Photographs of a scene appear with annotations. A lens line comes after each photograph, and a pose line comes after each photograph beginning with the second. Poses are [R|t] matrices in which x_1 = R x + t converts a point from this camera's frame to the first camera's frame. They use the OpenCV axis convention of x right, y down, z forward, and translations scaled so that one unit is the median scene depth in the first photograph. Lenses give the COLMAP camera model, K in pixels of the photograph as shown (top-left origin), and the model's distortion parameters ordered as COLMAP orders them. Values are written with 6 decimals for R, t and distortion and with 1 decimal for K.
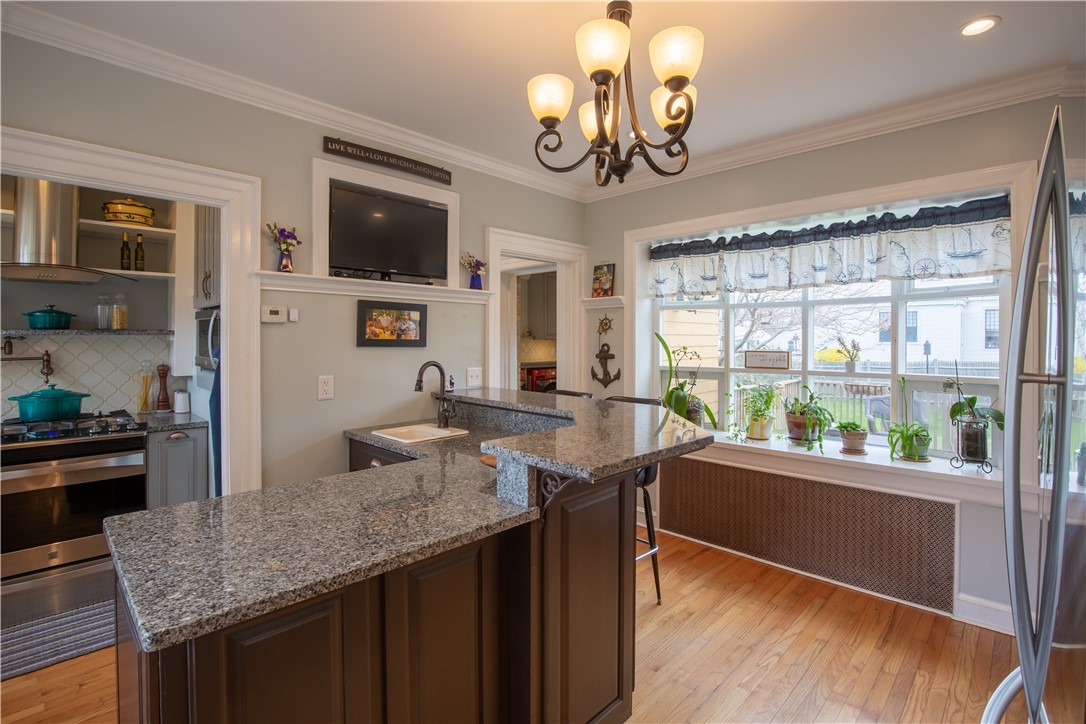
lens RADIAL K [[511.3, 0, 560.5], [0, 511.3, 340.6], [0, 0, 1]] dist [-0.031678, 0.000872]
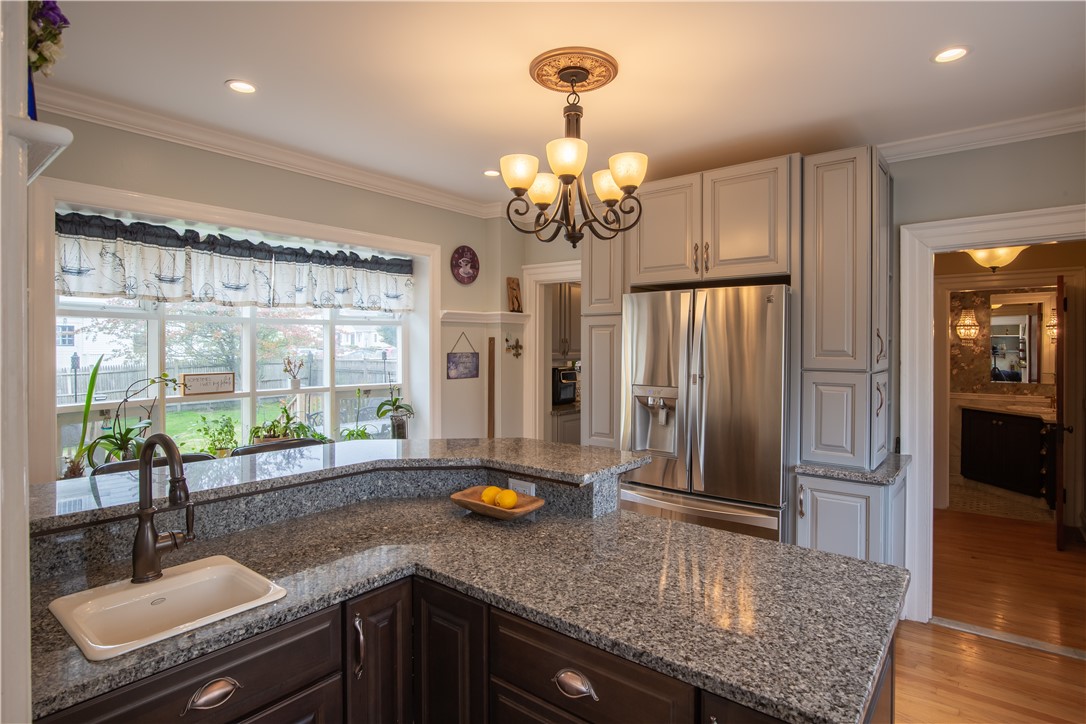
lens RADIAL K [[557.6, 0, 544.5], [0, 557.6, 349.8], [0, 0, 1]] dist [-0.019724, -0.000495]
pose [[-0.082627, -0.010431, 0.996526, -0.669983], [0.000086, 0.999945, 0.010474, -0.033978], [-0.996581, 0.000951, -0.082622, 0.621764]]
